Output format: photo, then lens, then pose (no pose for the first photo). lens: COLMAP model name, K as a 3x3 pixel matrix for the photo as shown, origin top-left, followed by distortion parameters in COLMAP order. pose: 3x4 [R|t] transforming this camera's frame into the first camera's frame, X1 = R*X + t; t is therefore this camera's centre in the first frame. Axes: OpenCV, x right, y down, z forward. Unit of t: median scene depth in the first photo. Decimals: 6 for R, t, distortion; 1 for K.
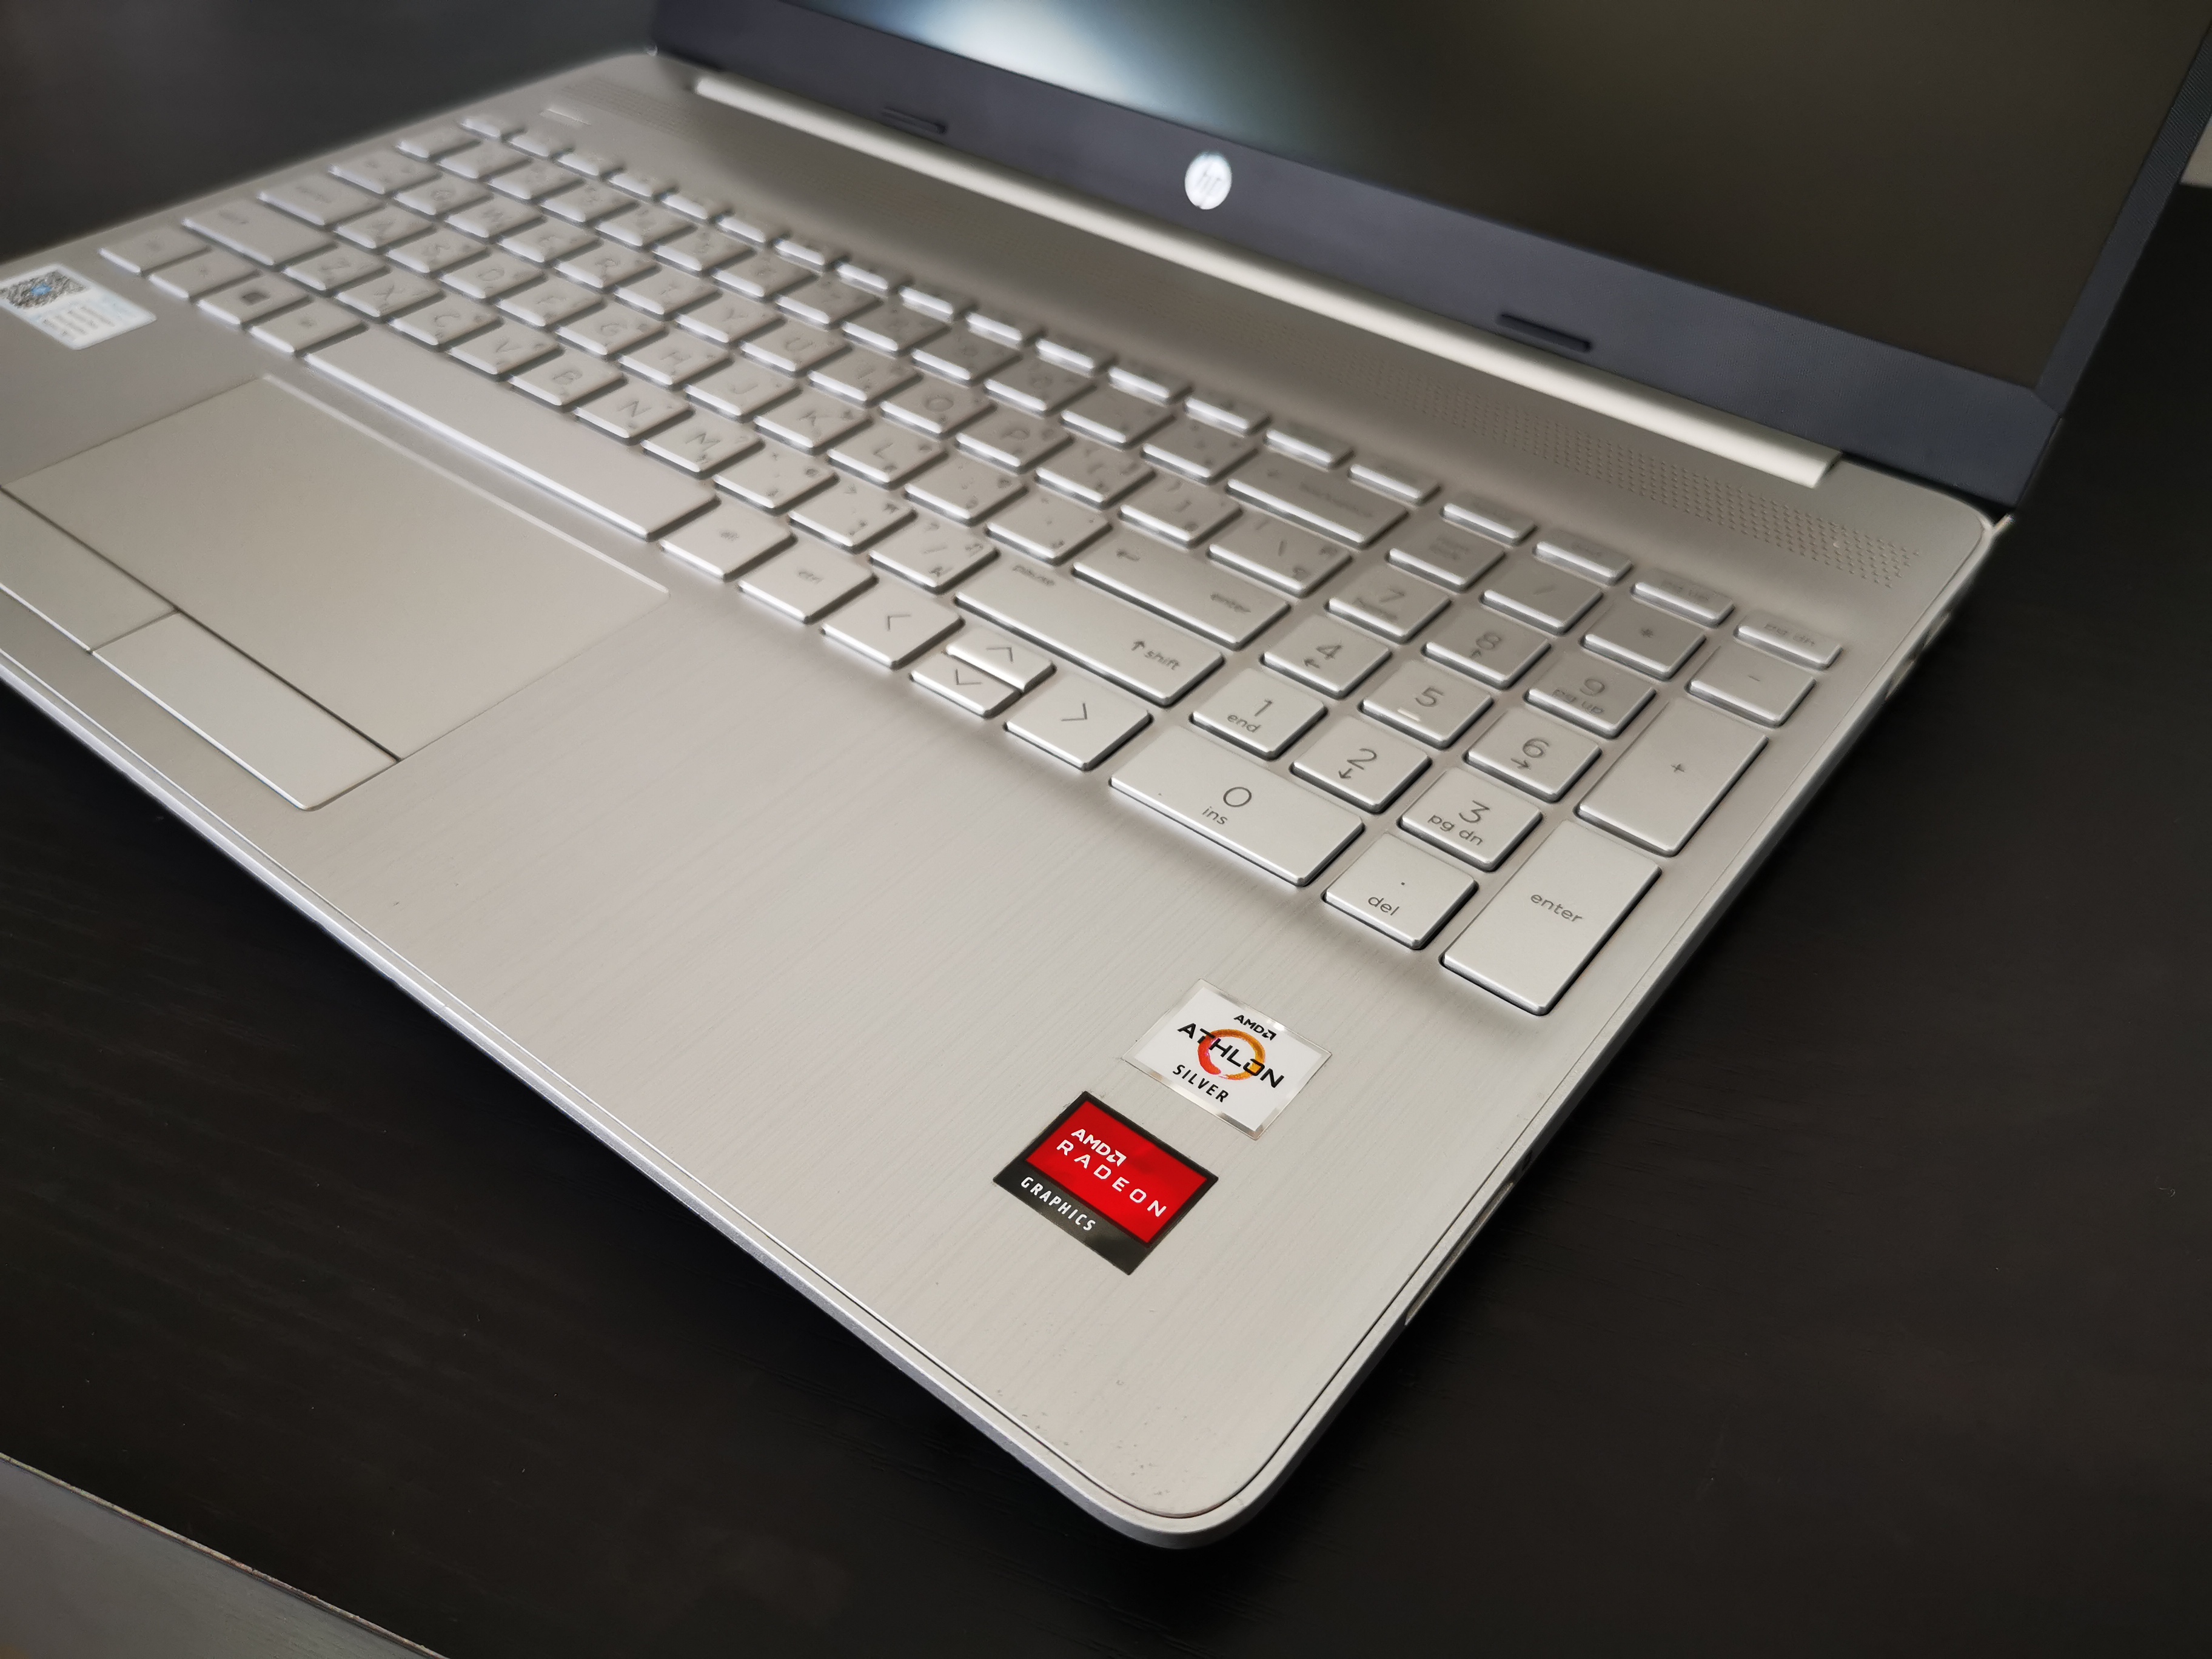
lens RADIAL K [[1768.5, 0, 1106.0], [0, 1768.5, 829.5], [0, 0, 1]] dist [-0.003676, -0.001119]
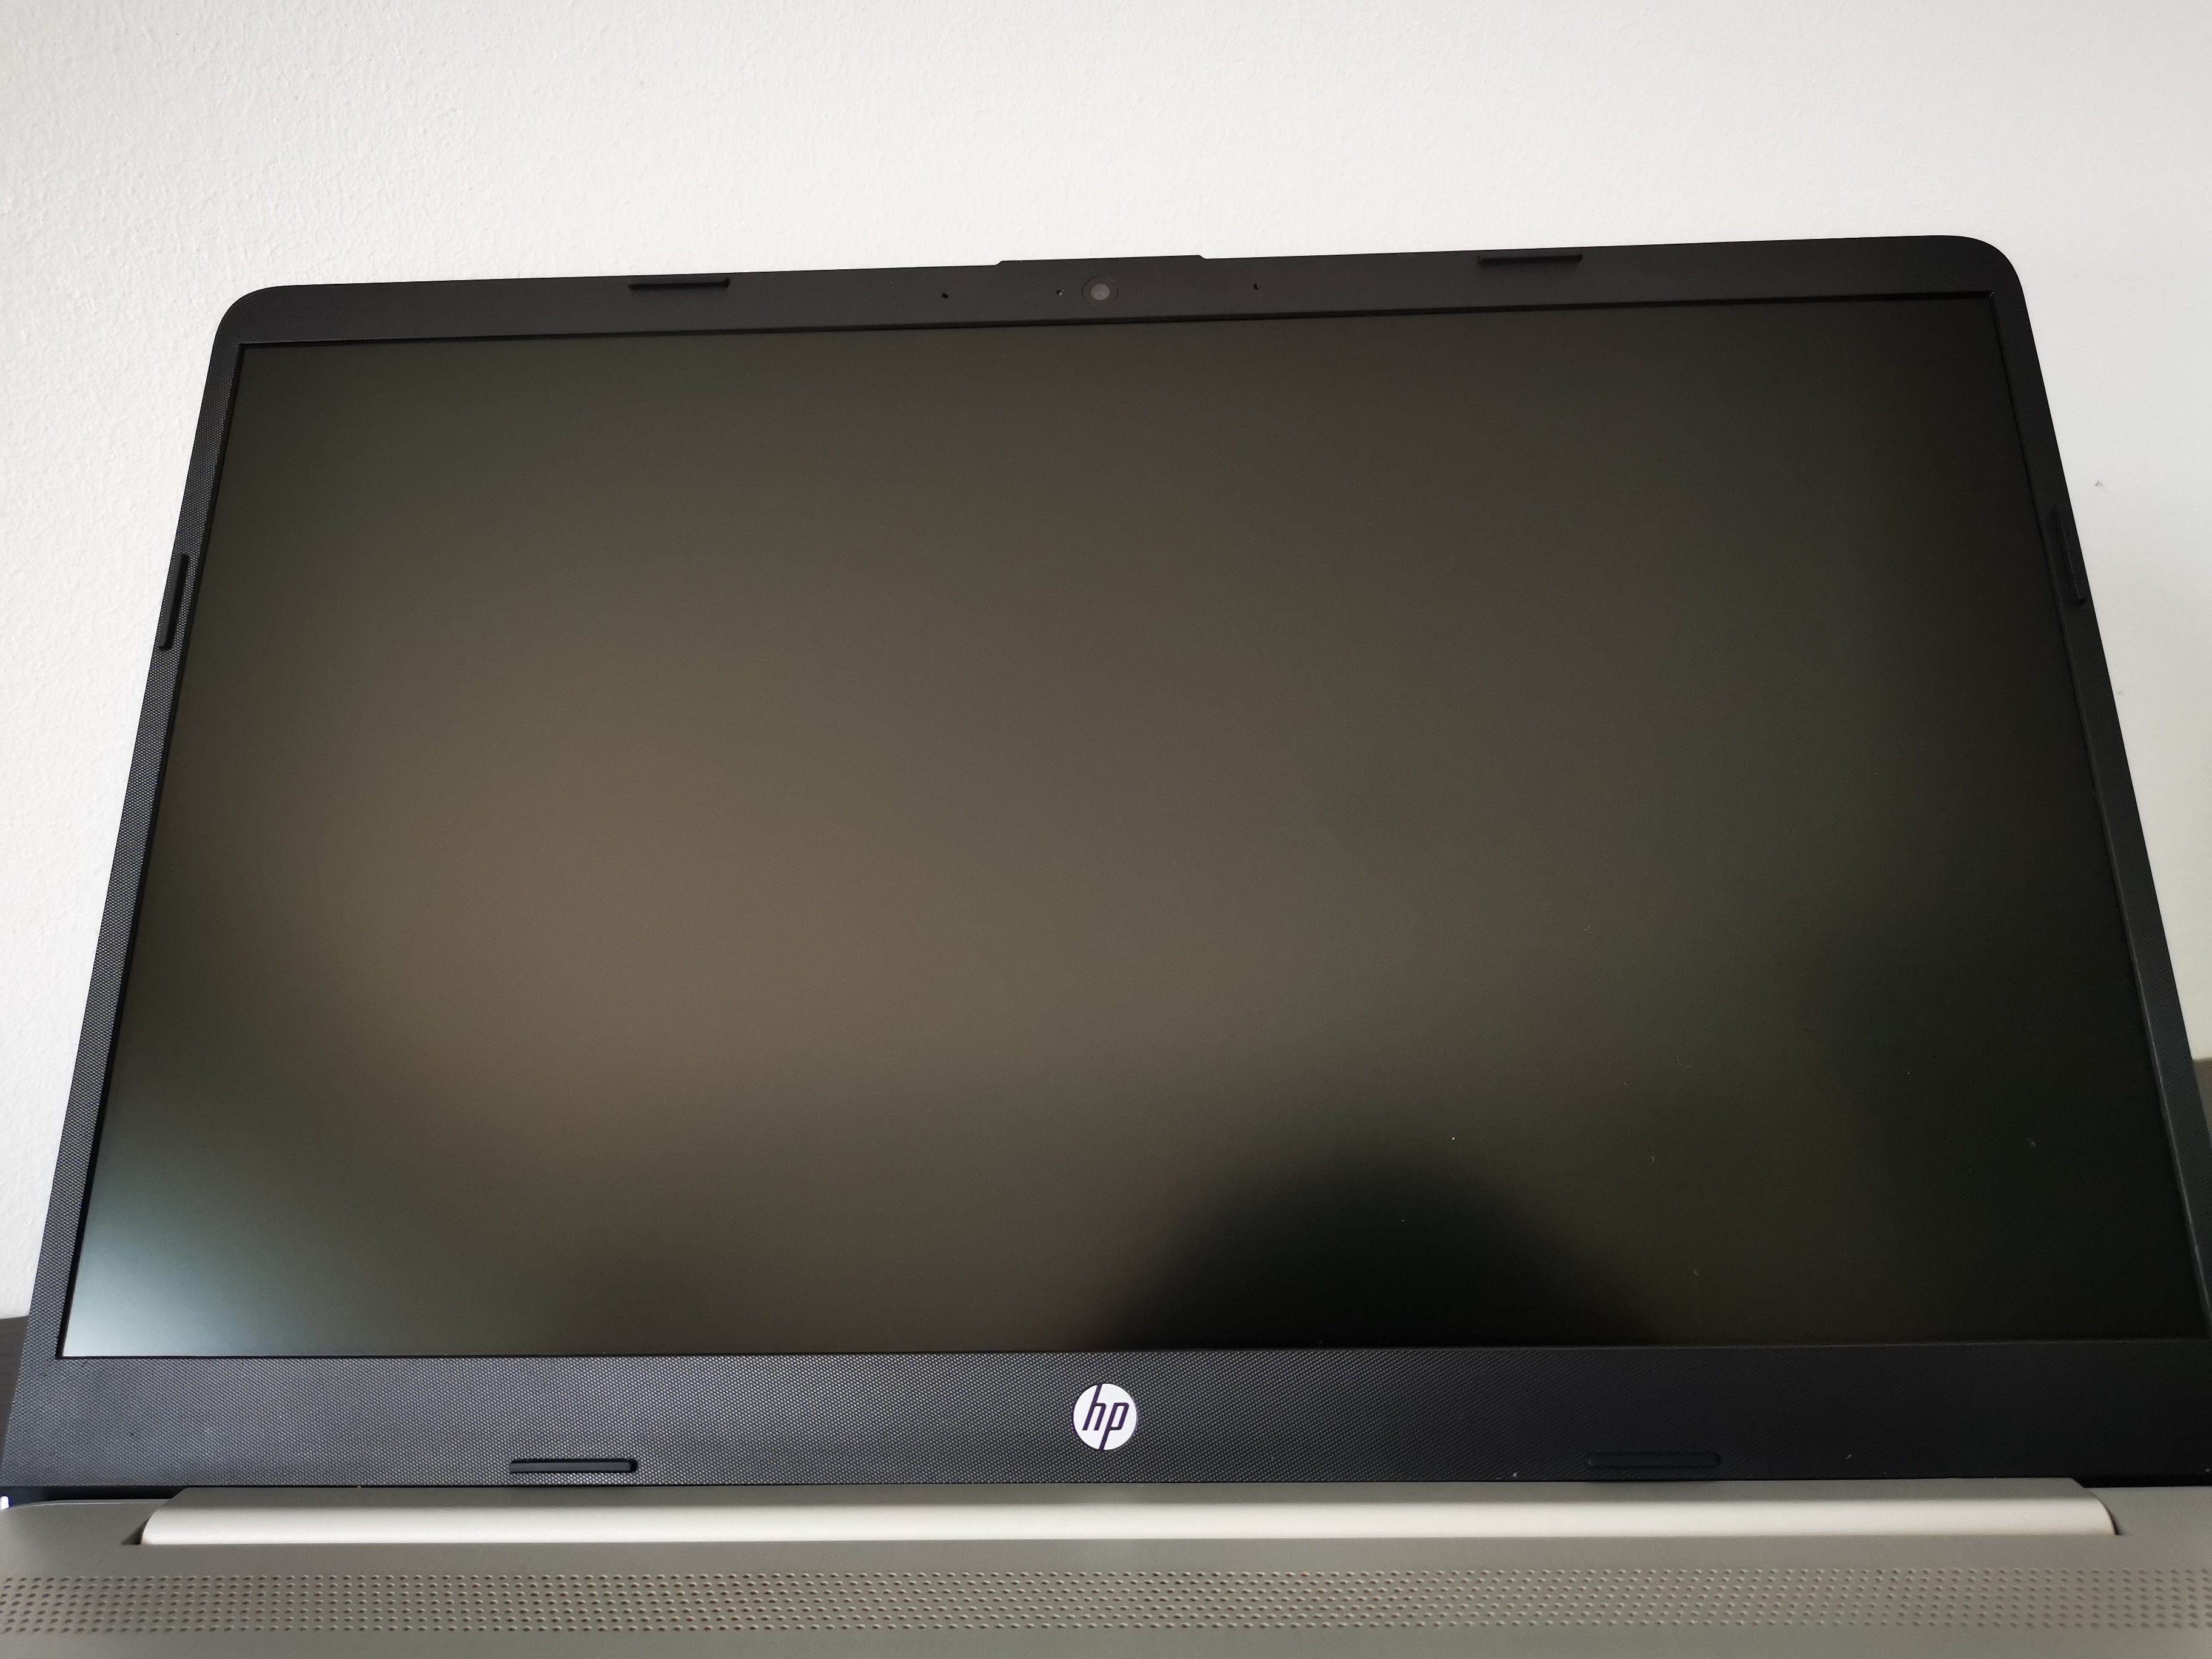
lens RADIAL K [[1768.5, 0, 1106.0], [0, 1768.5, 829.5], [0, 0, 1]] dist [-0.003676, -0.001119]
pose [[0.806231, -0.134235, 0.576171, -0.598864], [0.428222, 0.804392, -0.411801, -0.481395], [-0.408189, 0.578736, 0.706008, 0.649891]]
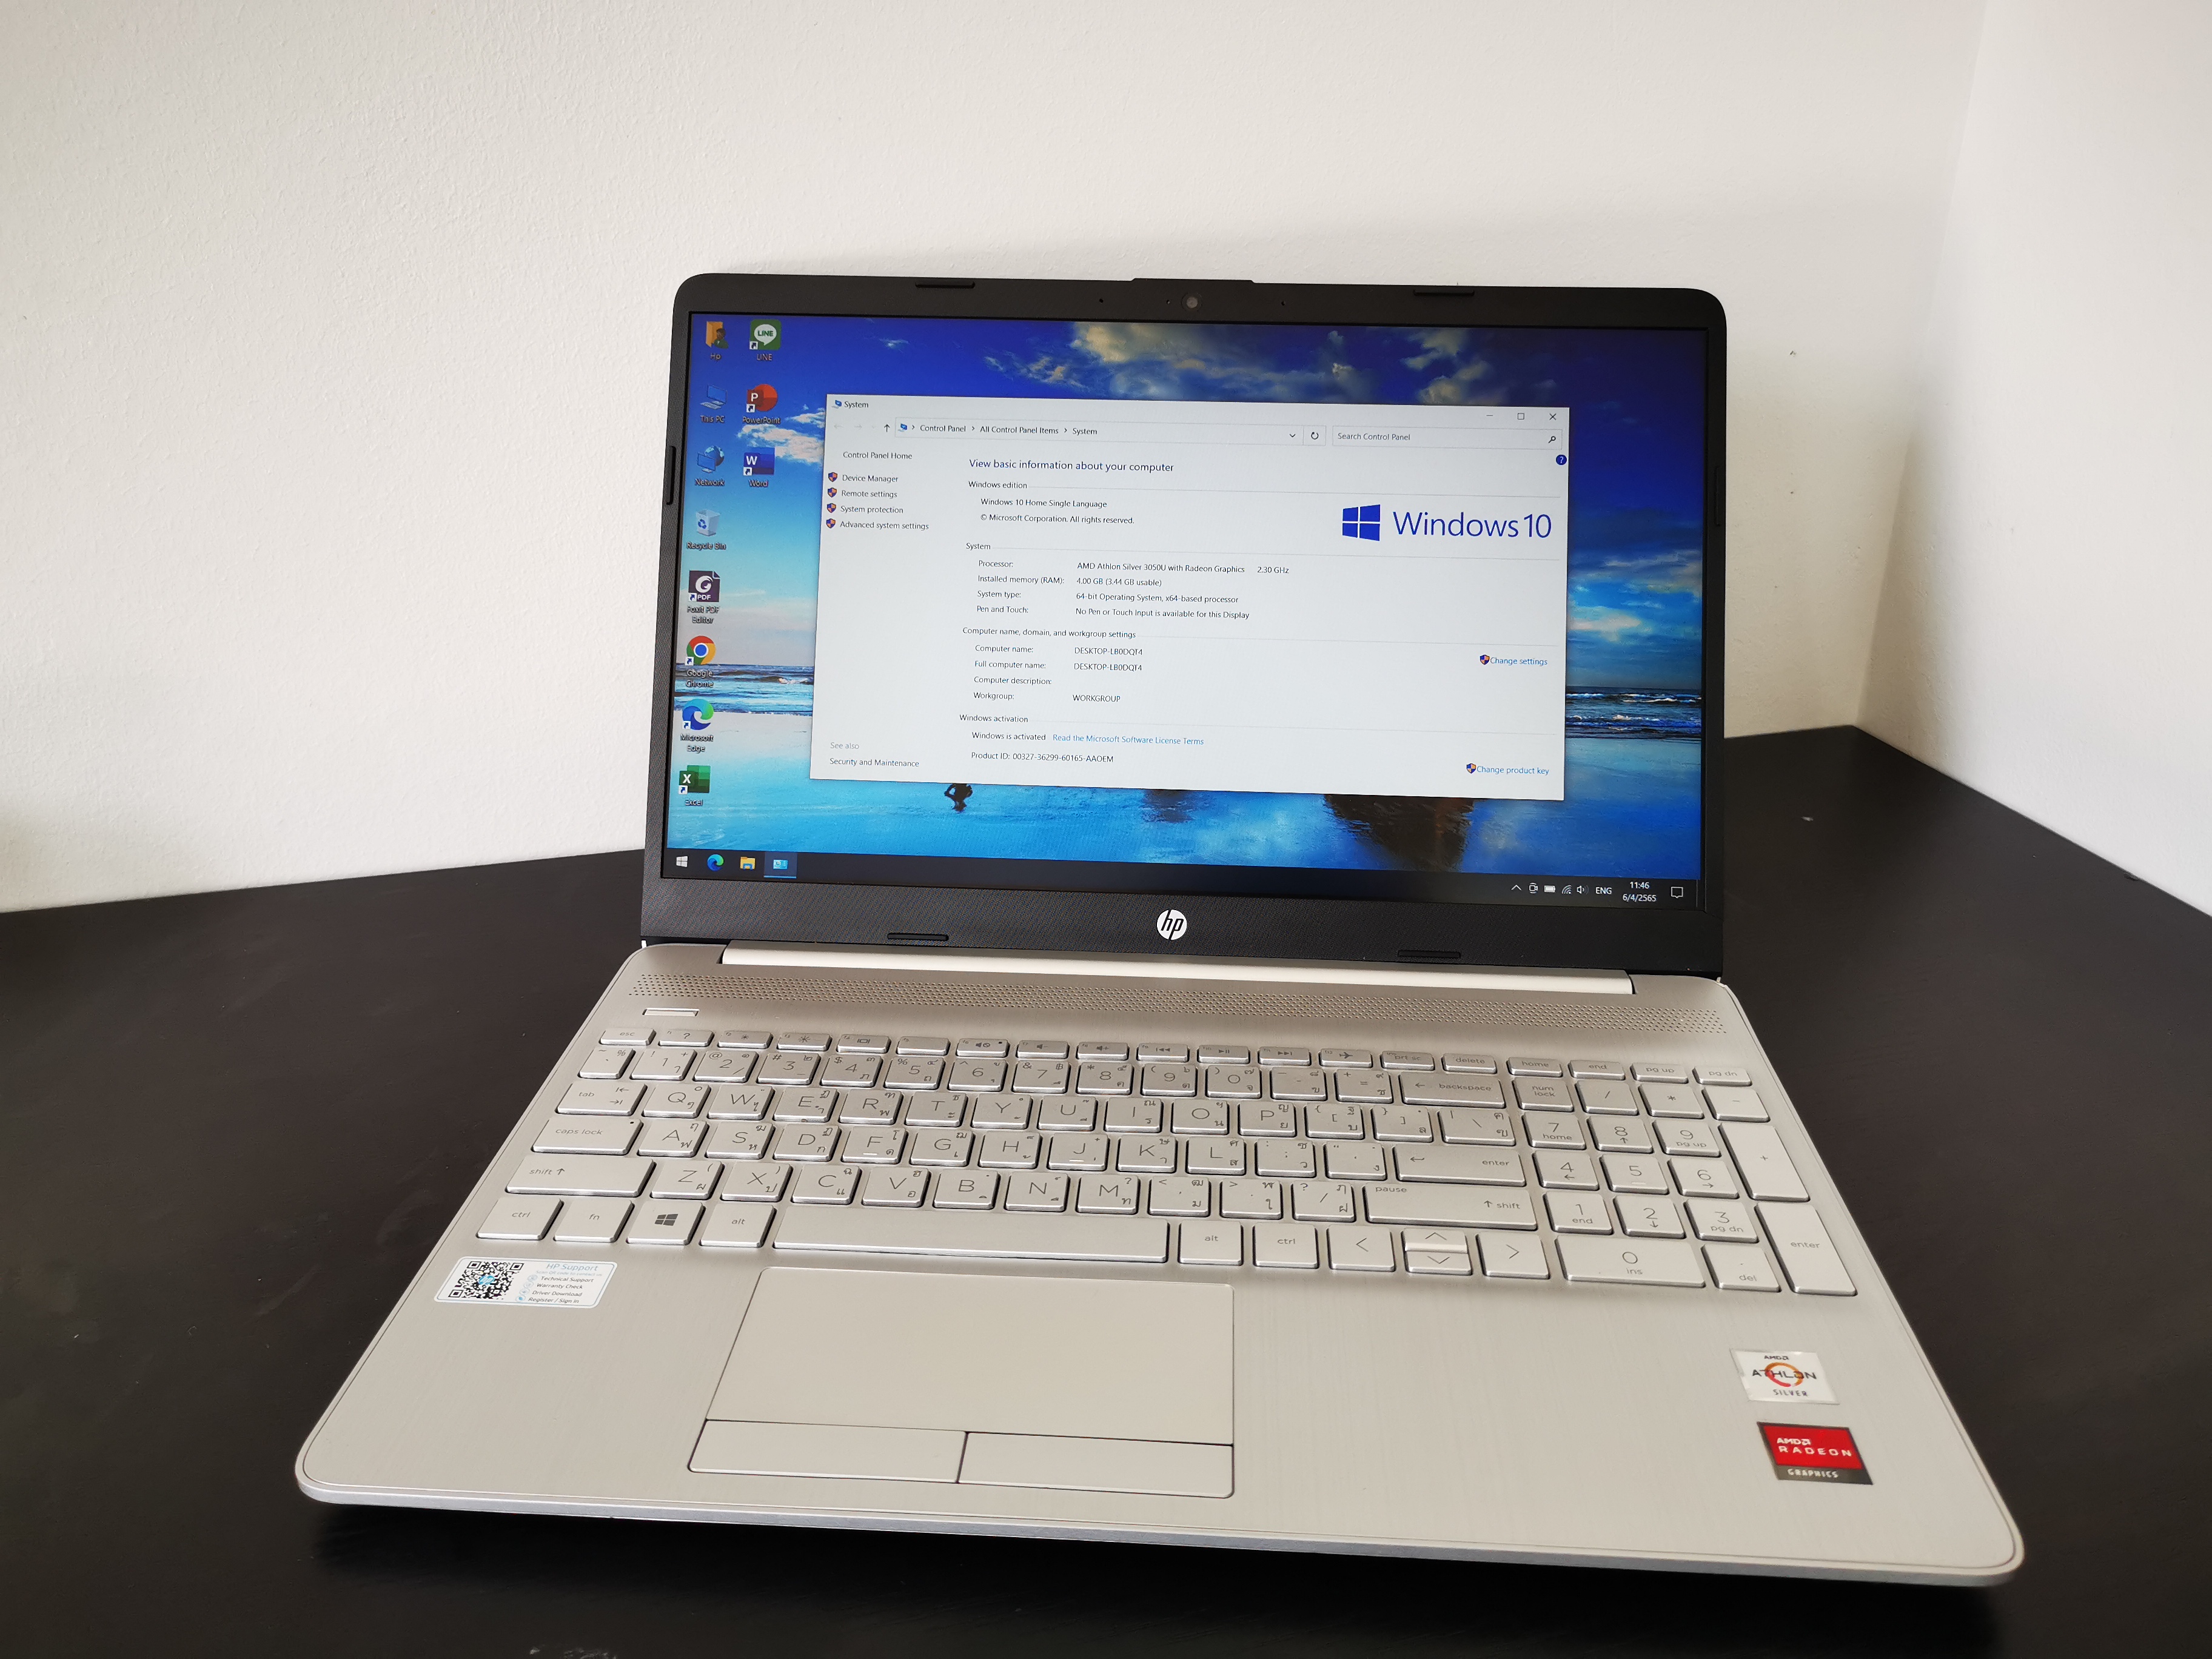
lens RADIAL K [[1729.7, 0, 1106.0], [0, 1729.7, 829.5], [0, 0, 1]] dist [-0.009200, -0.004922]
pose [[0.825119, -0.249139, 0.507059, -1.320685], [0.390351, 0.900235, -0.192881, -0.324343], [-0.408418, 0.357081, 0.840052, -0.452696]]
